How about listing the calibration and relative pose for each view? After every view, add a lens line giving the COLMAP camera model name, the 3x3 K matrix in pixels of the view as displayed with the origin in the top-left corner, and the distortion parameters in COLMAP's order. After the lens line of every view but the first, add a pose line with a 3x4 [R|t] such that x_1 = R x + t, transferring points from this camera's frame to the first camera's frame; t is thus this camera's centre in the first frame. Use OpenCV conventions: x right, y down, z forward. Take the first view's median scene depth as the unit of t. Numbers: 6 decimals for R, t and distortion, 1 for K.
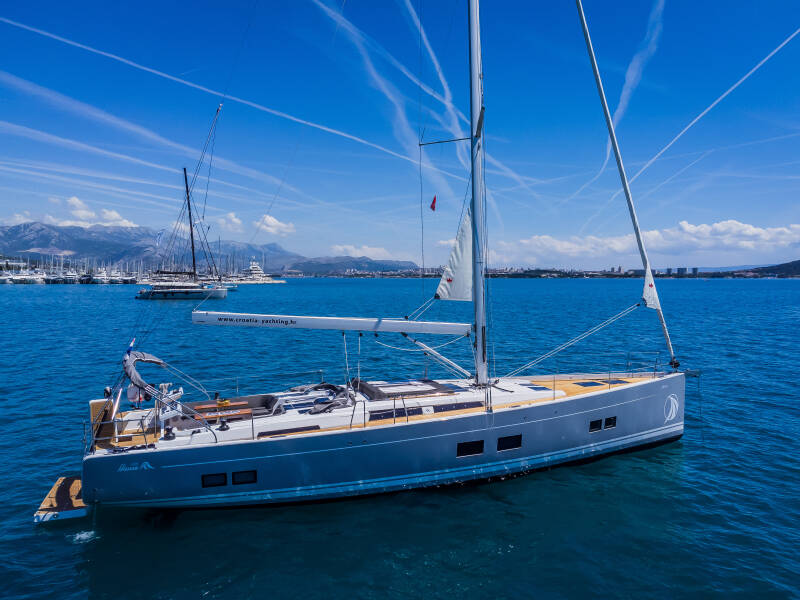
lens RADIAL K [[640.3, 0, 400.0], [0, 640.3, 300.0], [0, 0, 1]] dist [0.068114, 0.000368]
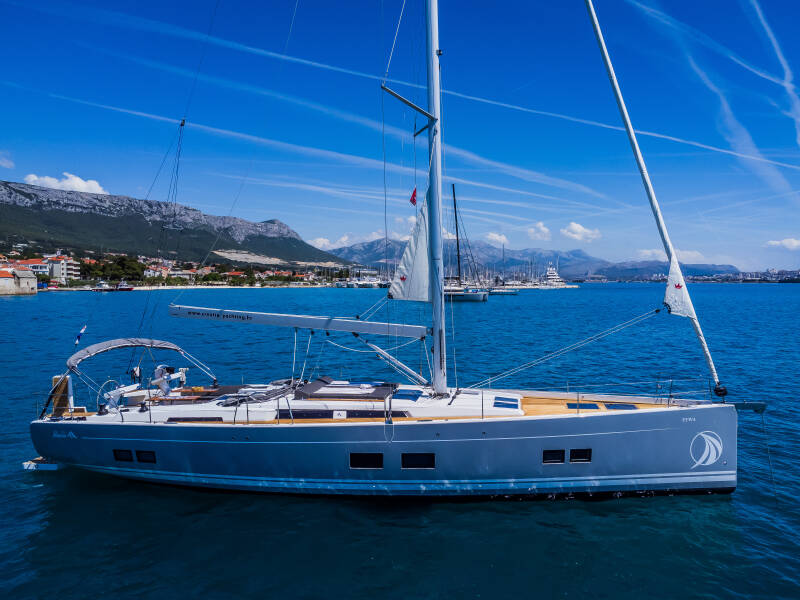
lens RADIAL K [[602.8, 0, 400.0], [0, 602.8, 300.0], [0, 0, 1]] dist [0.088065, -0.091250]
pose [[0.879852, 0.016192, -0.474972, 0.443684], [-0.019364, 0.999811, -0.001787, 0.001886], [0.474853, 0.010770, 0.879999, 0.205677]]
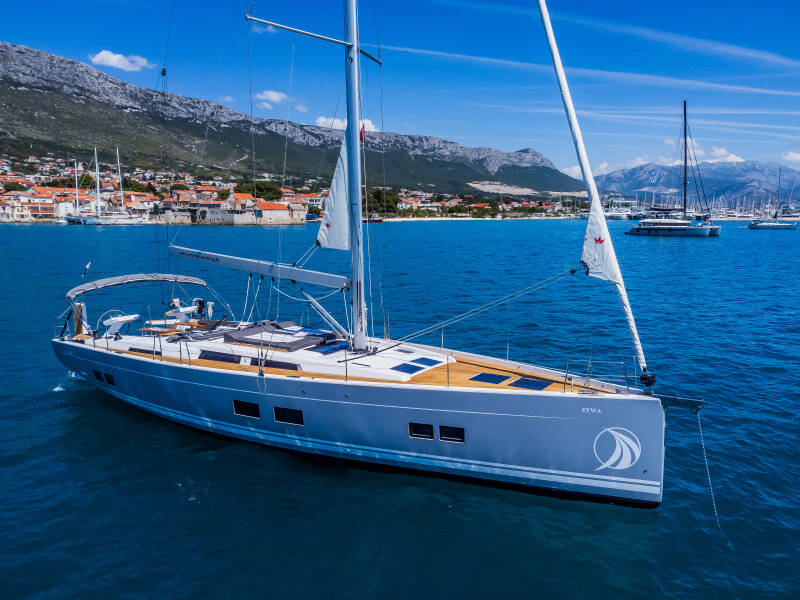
lens RADIAL K [[602.8, 0, 400.0], [0, 602.8, 300.0], [0, 0, 1]] dist [0.088065, -0.091250]
pose [[0.612491, 0.116657, -0.781822, 0.720817], [-0.033342, 0.991983, 0.121896, -0.030111], [0.789774, -0.048593, 0.611470, 0.514256]]
